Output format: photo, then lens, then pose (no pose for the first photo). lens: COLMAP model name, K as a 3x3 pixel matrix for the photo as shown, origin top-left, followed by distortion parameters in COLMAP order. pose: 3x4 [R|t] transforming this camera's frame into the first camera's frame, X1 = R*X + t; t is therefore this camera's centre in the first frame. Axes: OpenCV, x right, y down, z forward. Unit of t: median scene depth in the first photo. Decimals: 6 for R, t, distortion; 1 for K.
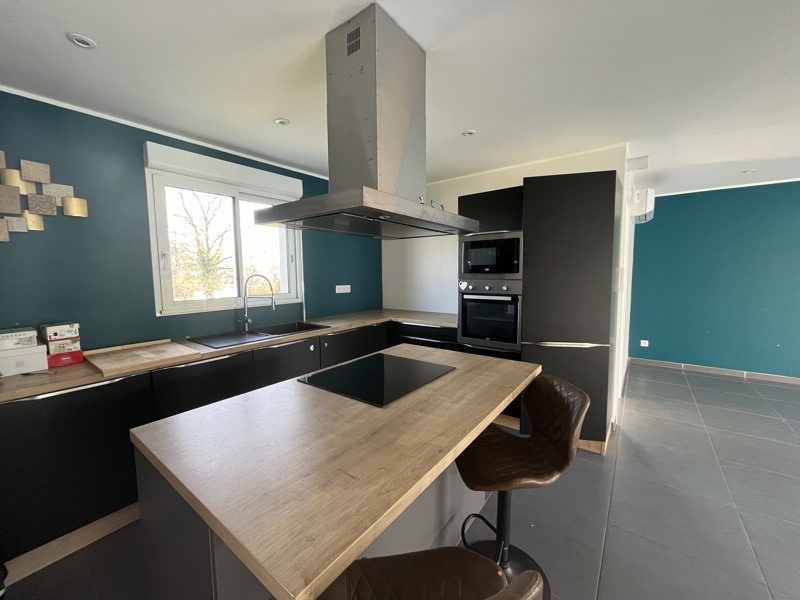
lens RADIAL K [[321.4, 0, 394.4], [0, 321.4, 298.6], [0, 0, 1]] dist [-0.000572, -0.000015]
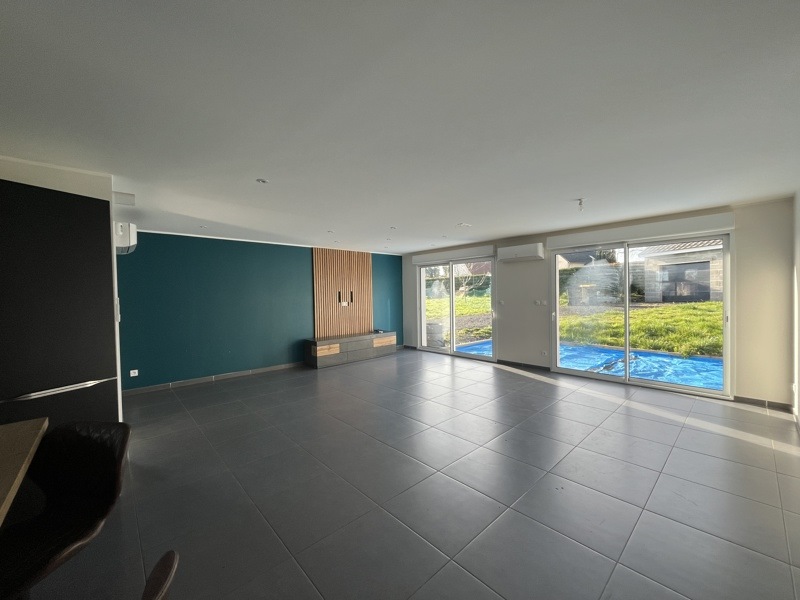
lens RADIAL K [[321.4, 0, 394.4], [0, 321.4, 298.6], [0, 0, 1]] dist [-0.000572, -0.000015]
pose [[0.192316, -0.003742, 0.981326, -0.098197], [0.097185, 0.995149, -0.015251, 0.003636], [-0.976509, 0.098303, 0.191747, -0.022682]]
